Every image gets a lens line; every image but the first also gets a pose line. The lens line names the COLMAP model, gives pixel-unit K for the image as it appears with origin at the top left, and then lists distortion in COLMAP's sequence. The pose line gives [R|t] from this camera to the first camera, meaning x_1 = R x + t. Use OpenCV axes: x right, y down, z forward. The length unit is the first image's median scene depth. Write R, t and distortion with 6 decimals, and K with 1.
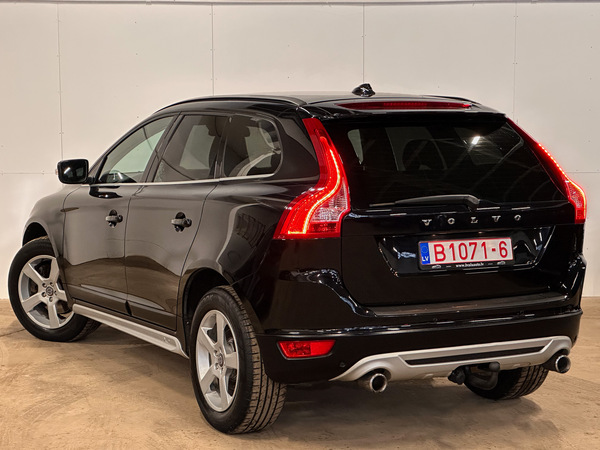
lens RADIAL K [[1466.3, 0, 300.0], [0, 1466.3, 225.0], [0, 0, 1]] dist [0.076531, 1.099148]
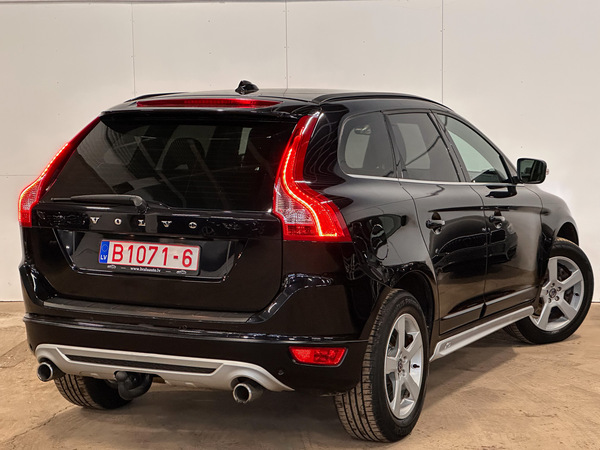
lens RADIAL K [[1466.3, 0, 300.0], [0, 1466.3, 225.0], [0, 0, 1]] dist [0.076531, 1.099148]
pose [[0.567654, 0.076855, -0.819672, 0.954117], [-0.077617, 0.996194, 0.039653, -0.047449], [0.819600, 0.041111, 0.571459, 0.533826]]
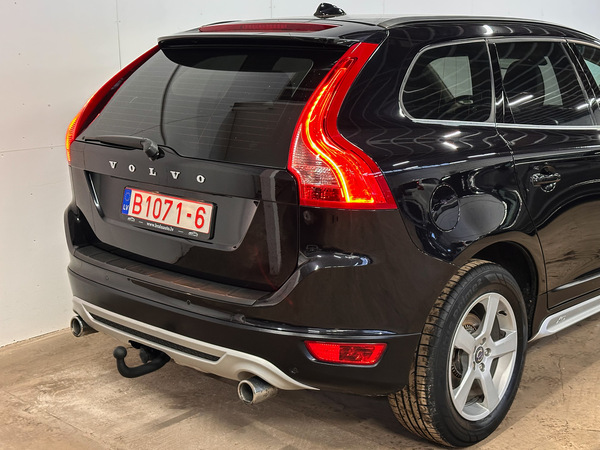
lens RADIAL K [[966.7, 0, 300.0], [0, 966.7, 225.0], [0, 0, 1]] dist [0.015456, -0.013597]
pose [[0.309040, 0.188997, -0.932081, 0.632924], [-0.094856, 0.981294, 0.167525, -0.069783], [0.946307, 0.036642, 0.321186, 0.901213]]
